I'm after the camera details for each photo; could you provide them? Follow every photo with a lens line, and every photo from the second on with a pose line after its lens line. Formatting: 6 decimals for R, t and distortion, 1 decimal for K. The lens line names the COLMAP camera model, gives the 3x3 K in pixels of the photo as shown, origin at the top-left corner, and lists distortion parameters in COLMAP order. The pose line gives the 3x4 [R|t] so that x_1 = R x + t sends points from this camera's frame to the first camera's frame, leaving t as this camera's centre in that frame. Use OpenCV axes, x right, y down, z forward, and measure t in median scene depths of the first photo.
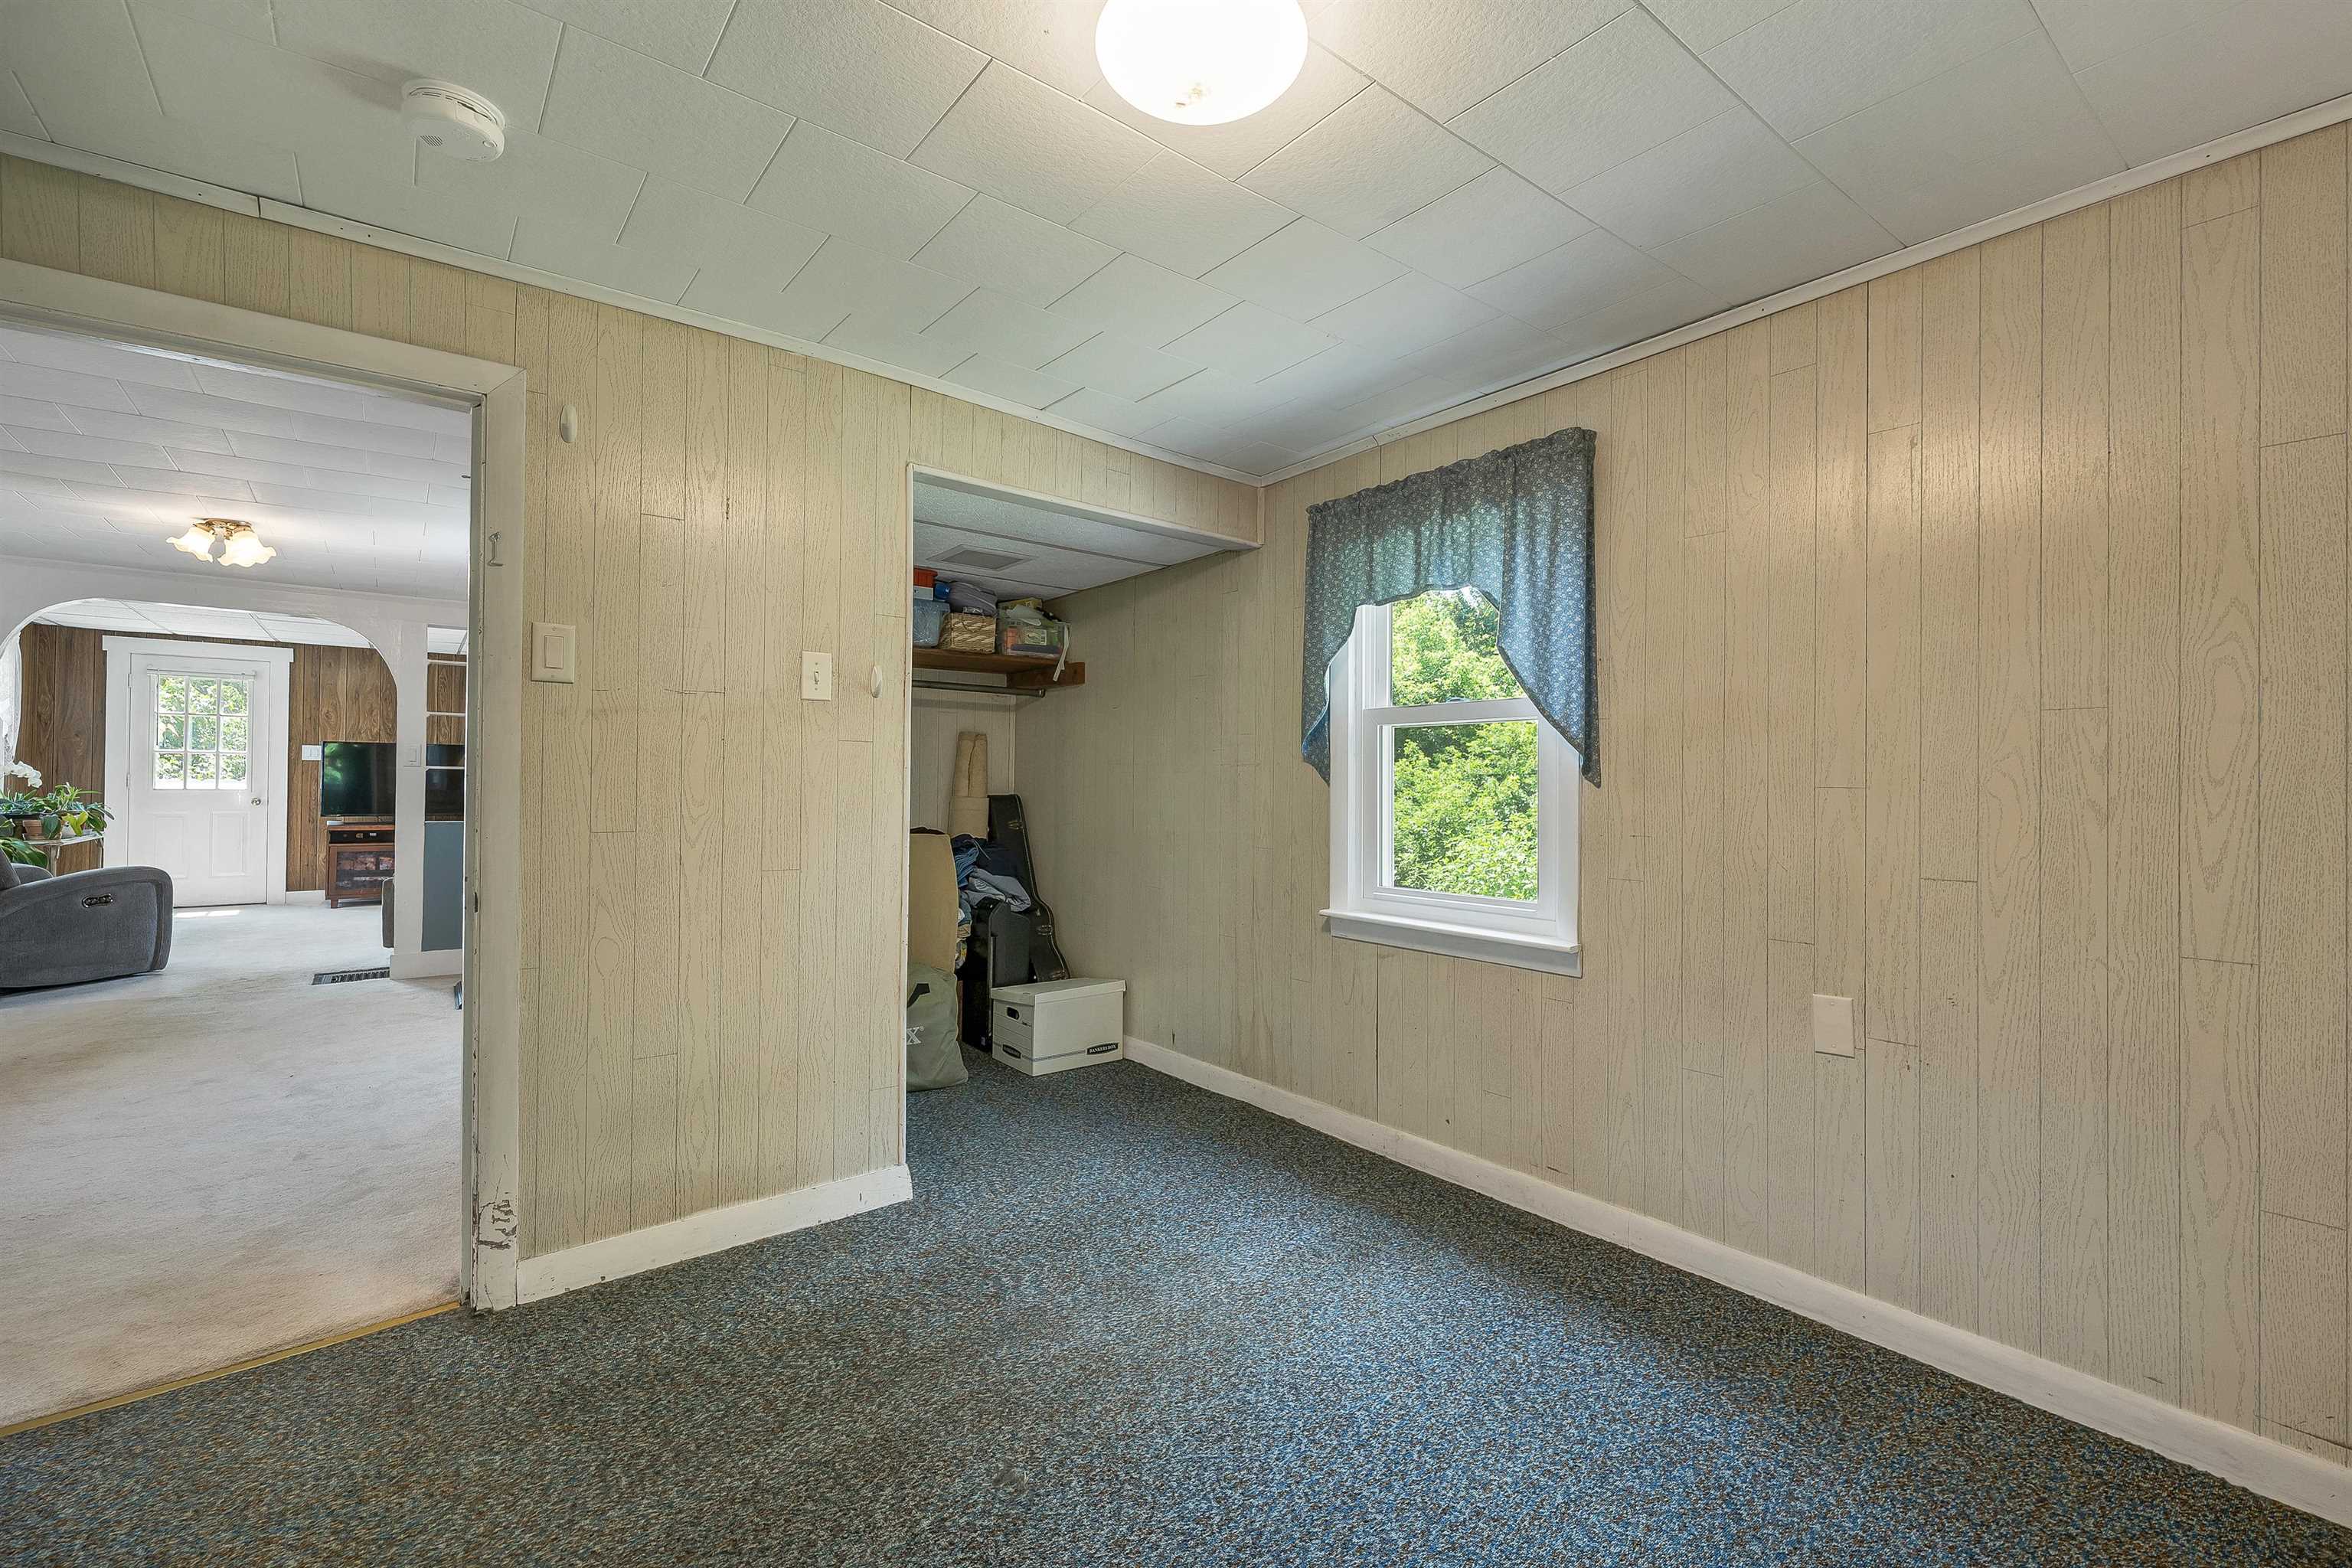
lens RADIAL K [[970.7, 0, 1177.7], [0, 970.7, 773.2], [0, 0, 1]] dist [0.000337, -0.000802]
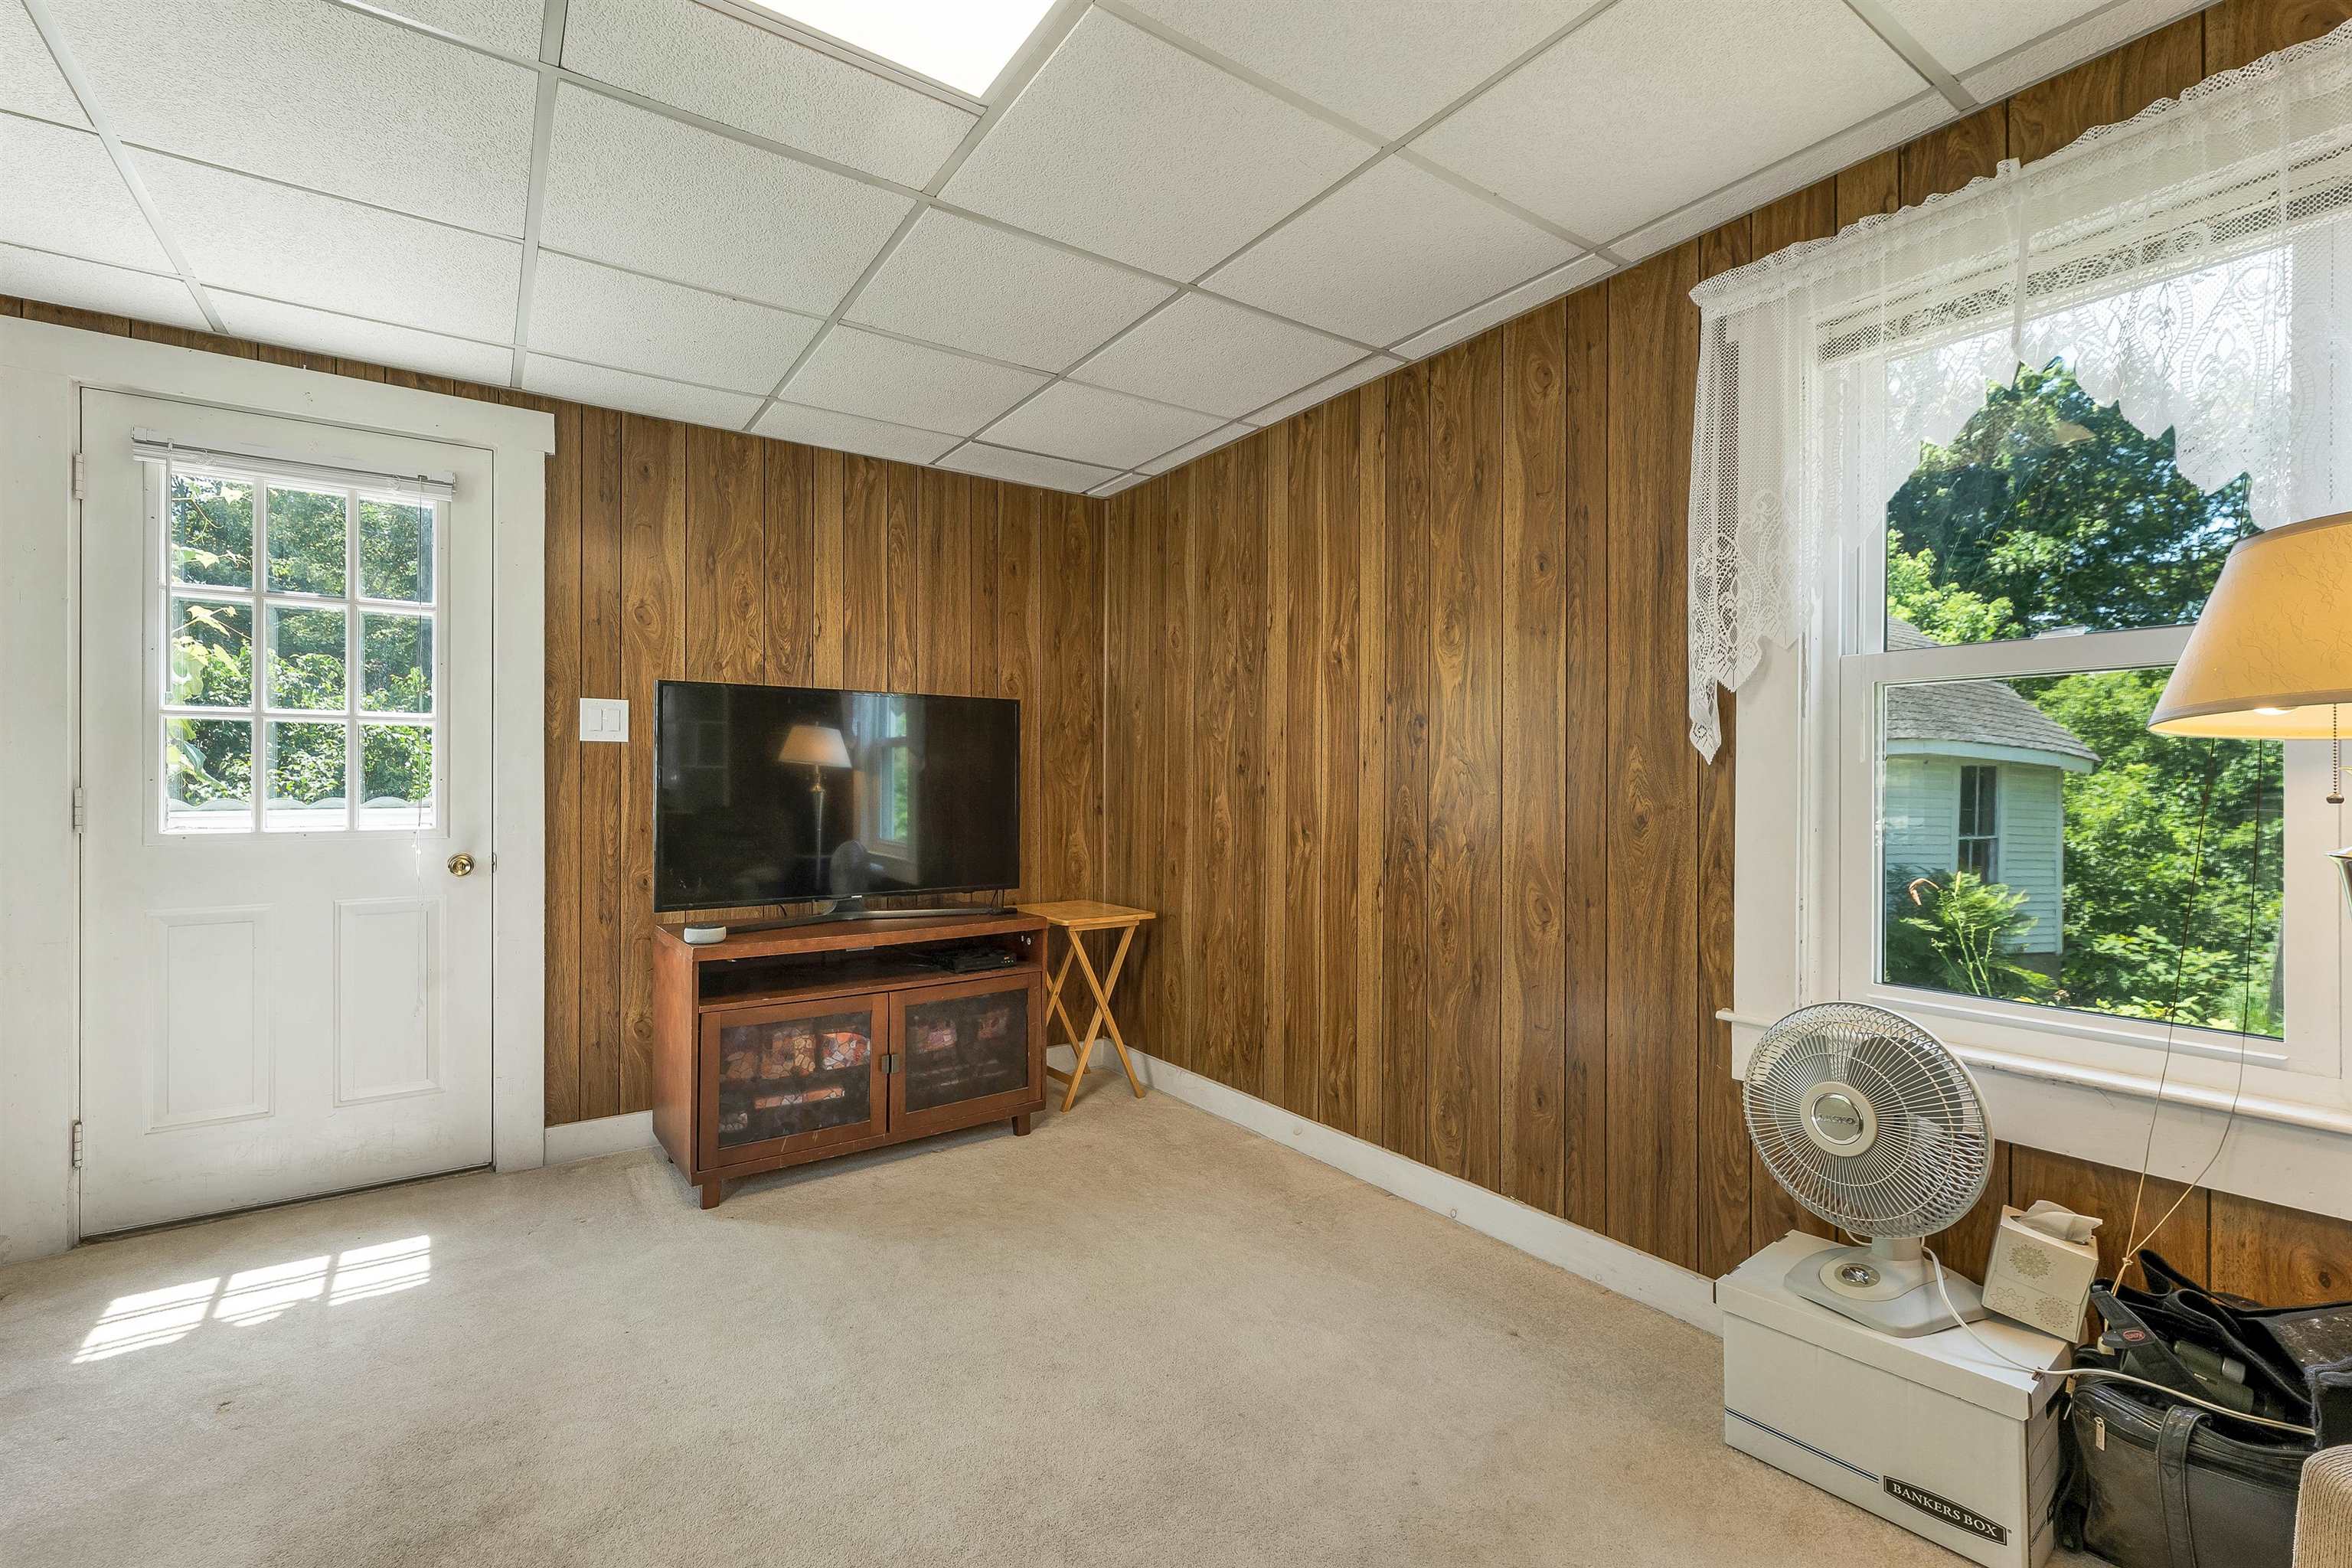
lens RADIAL K [[973.7, 0, 1159.5], [0, 973.7, 781.7], [0, 0, 1]] dist [-0.000357, -0.000848]
pose [[0.997988, -0.013748, -0.061901, -0.683685], [0.014004, 0.999895, 0.003703, 0.002342], [0.061843, -0.004562, 0.998075, 0.675255]]
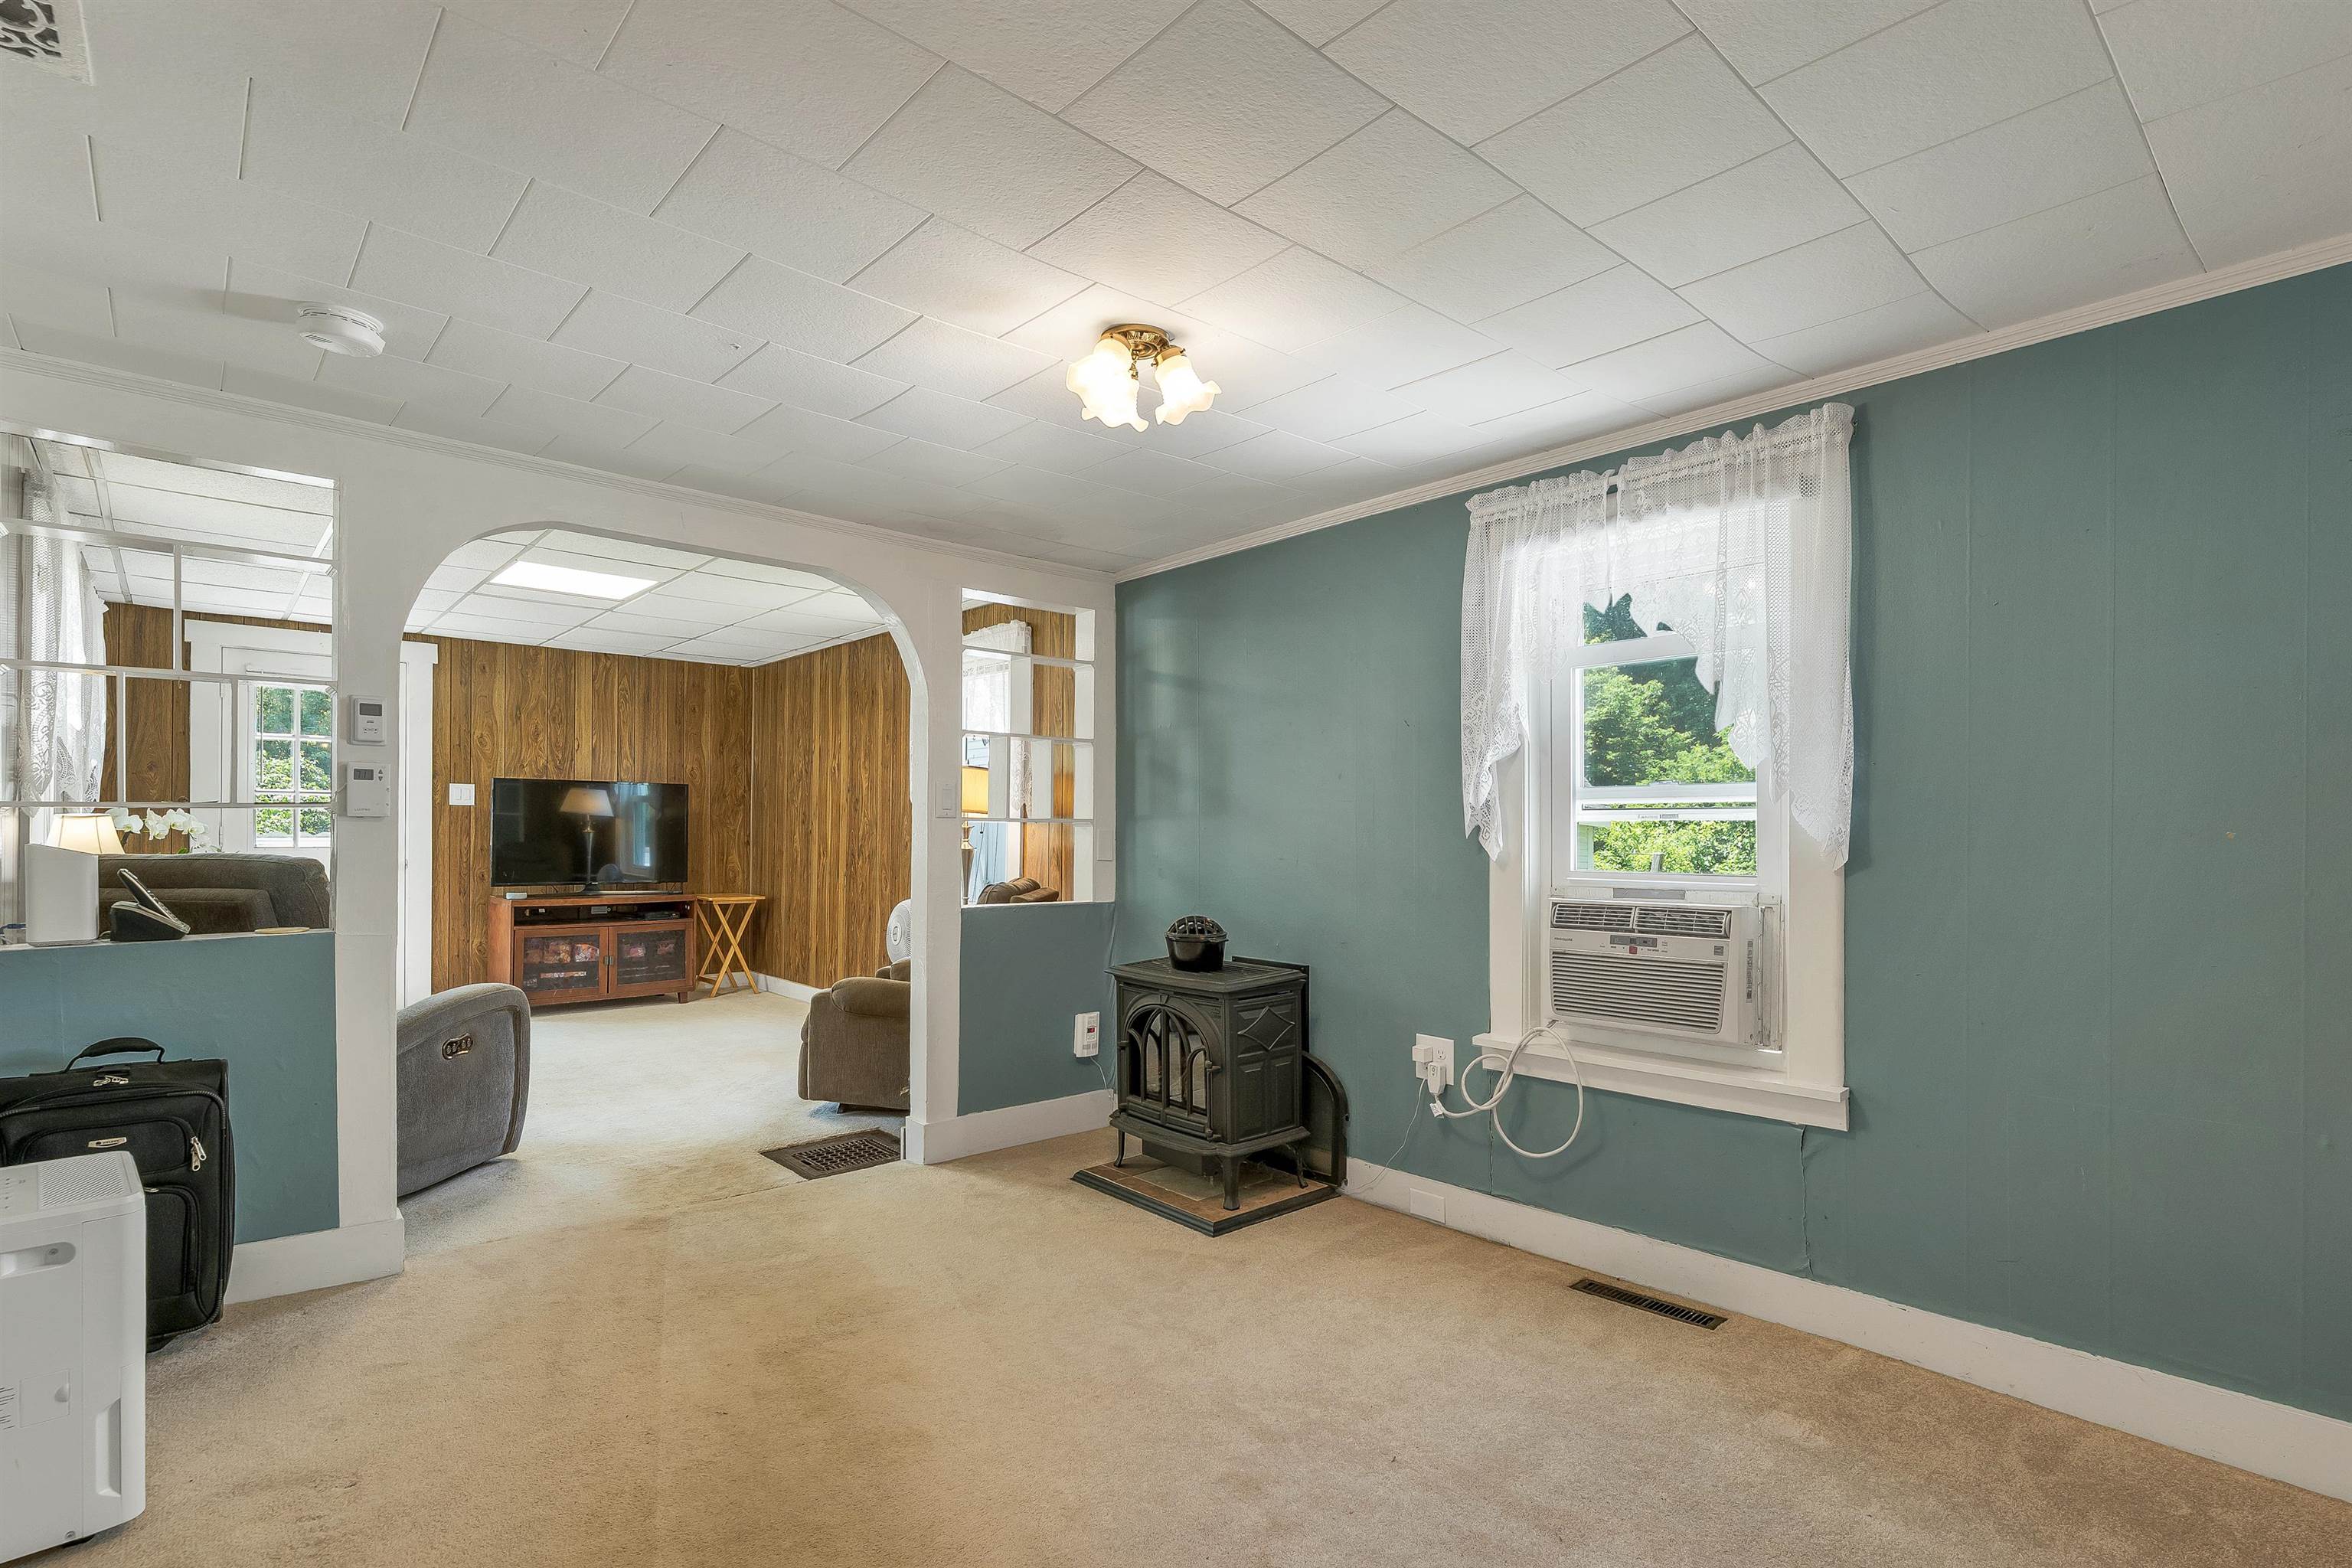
lens RADIAL K [[1113.9, 0, 1184.3], [0, 1113.9, 837.3], [0, 0, 1]] dist [-0.006229, 0.000122]
pose [[0.998055, -0.005952, 0.062054, -0.432731], [0.005147, 0.999901, 0.013131, 0.001759], [-0.062126, -0.012786, 0.997986, 0.176449]]
